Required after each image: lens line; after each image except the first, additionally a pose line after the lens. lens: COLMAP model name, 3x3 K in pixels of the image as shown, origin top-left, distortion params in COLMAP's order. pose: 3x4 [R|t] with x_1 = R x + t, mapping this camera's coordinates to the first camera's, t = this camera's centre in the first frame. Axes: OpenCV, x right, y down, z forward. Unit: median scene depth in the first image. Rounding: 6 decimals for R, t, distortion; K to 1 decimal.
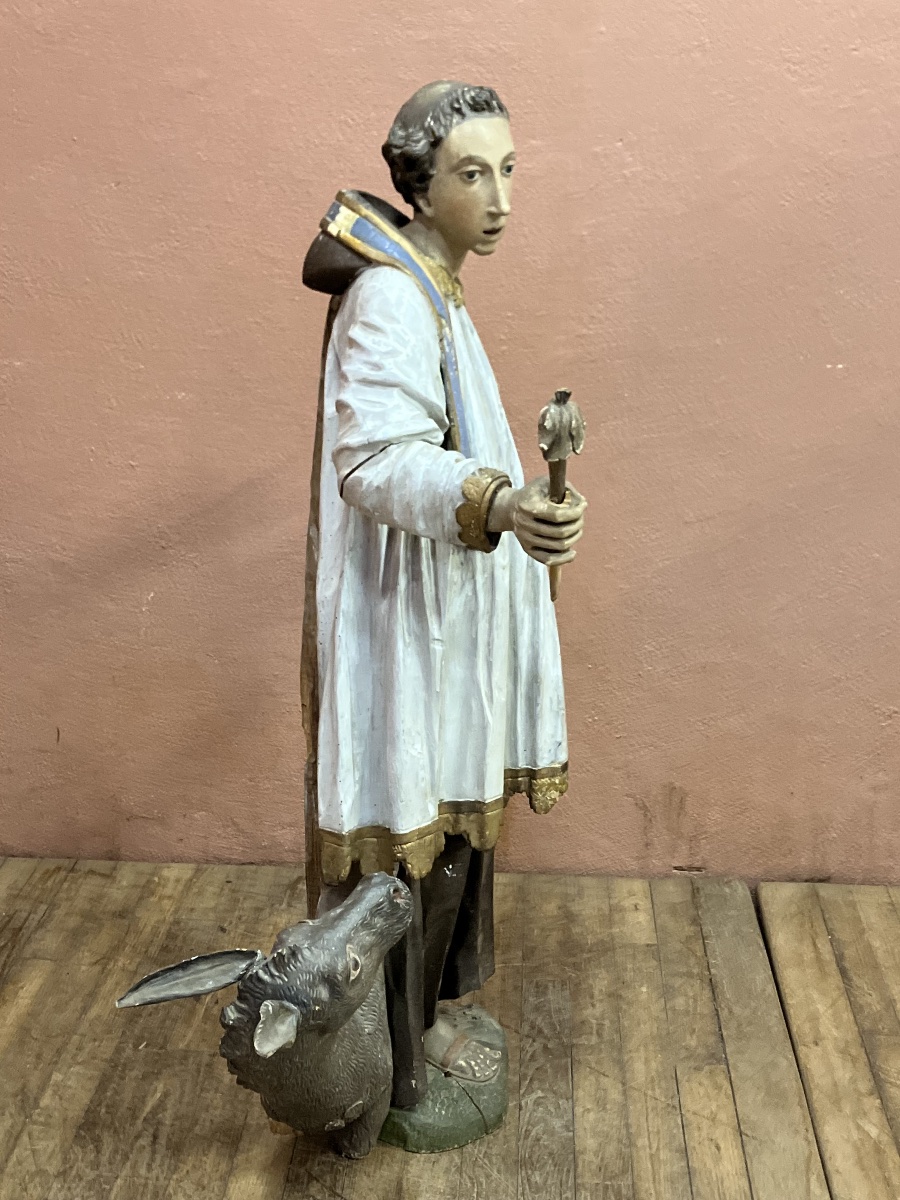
lens RADIAL K [[1607.3, 0, 450.0], [0, 1607.3, 600.0], [0, 0, 1]] dist [0.127561, -0.340962]
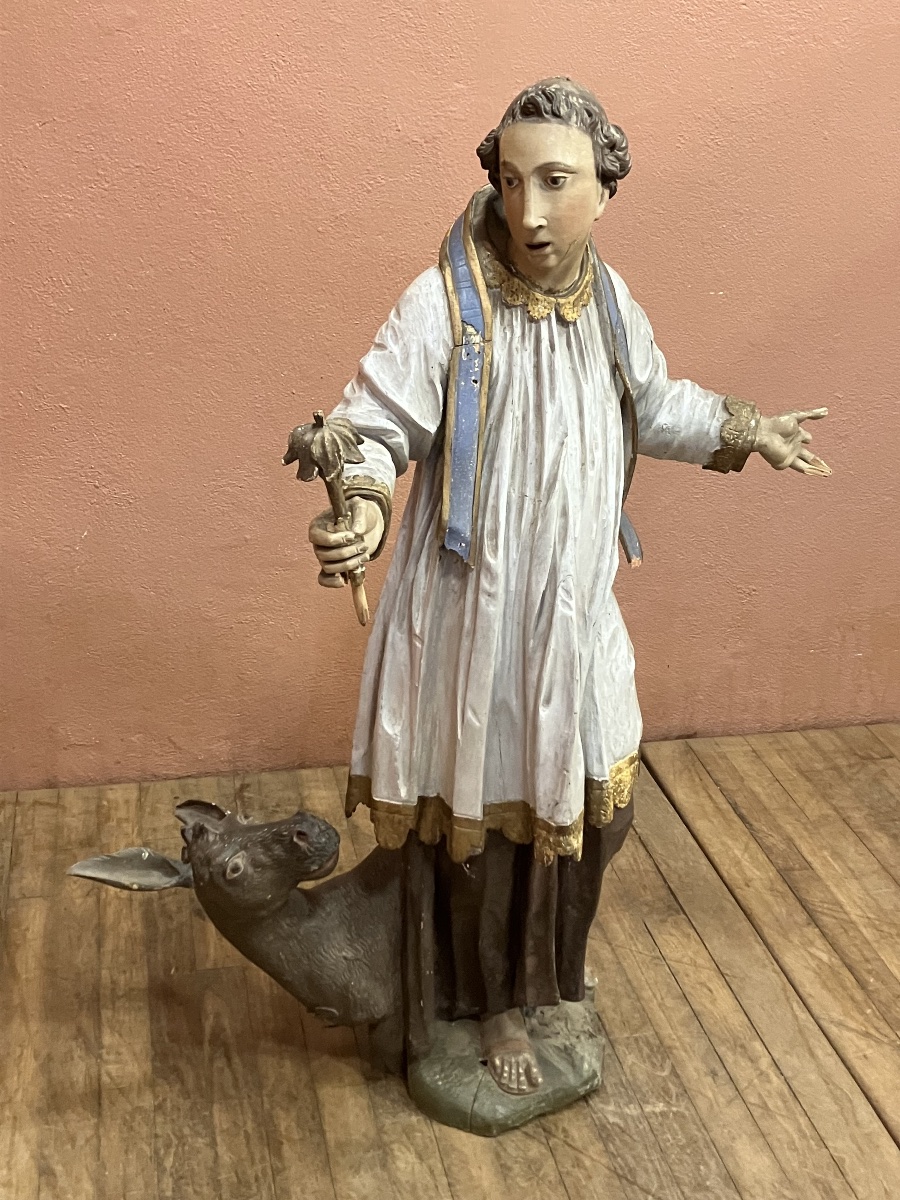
lens RADIAL K [[1482.0, 0, 450.0], [0, 1482.0, 600.0], [0, 0, 1]] dist [0.128578, -0.302051]
pose [[0.962819, -0.080623, 0.257835, -0.248310], [0.050760, 0.991419, 0.120461, -0.074741], [-0.265334, -0.102894, 0.958650, 0.038931]]
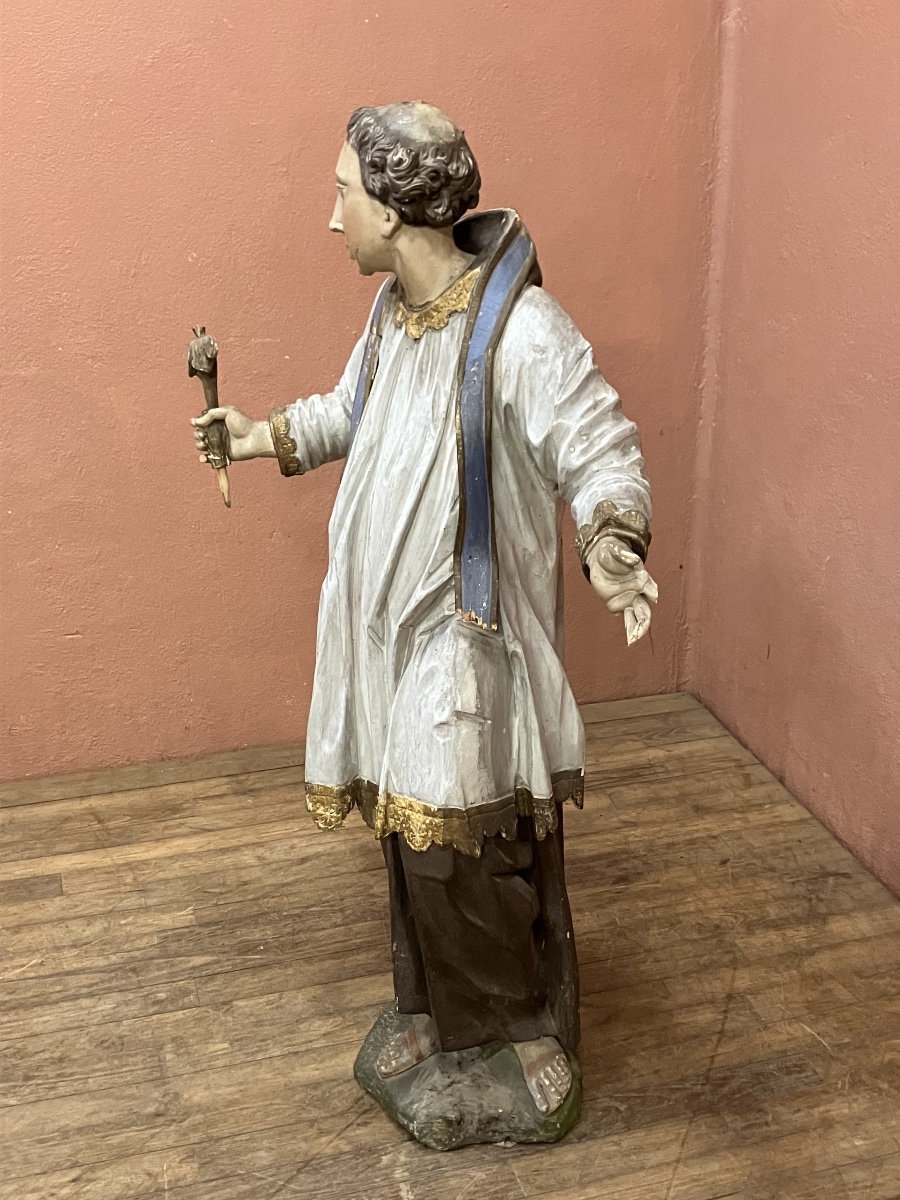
lens RADIAL K [[1482.0, 0, 450.0], [0, 1482.0, 600.0], [0, 0, 1]] dist [0.128578, -0.302051]
pose [[0.328399, 0.345181, -0.879206, 0.705260], [-0.269908, 0.926312, 0.262859, -0.196891], [0.905154, 0.150982, 0.397368, 0.466789]]
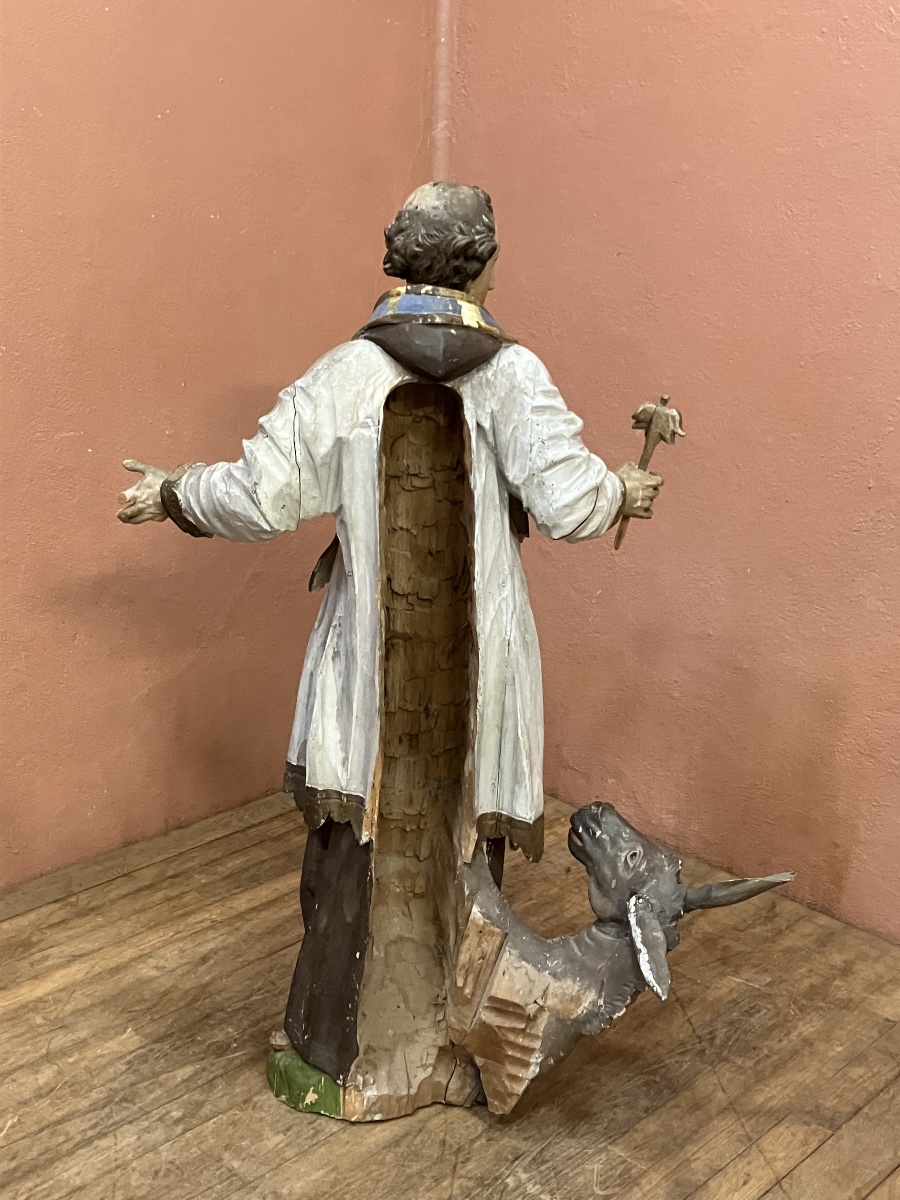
lens RADIAL K [[1485.7, 0, 461.5], [0, 1485.7, 608.6], [0, 0, 1]] dist [0.117750, -0.267227]
pose [[0.757024, 0.217833, -0.616006, 0.505130], [-0.221975, 0.972457, 0.071092, -0.054925], [0.614526, 0.082920, 0.784527, 0.069022]]
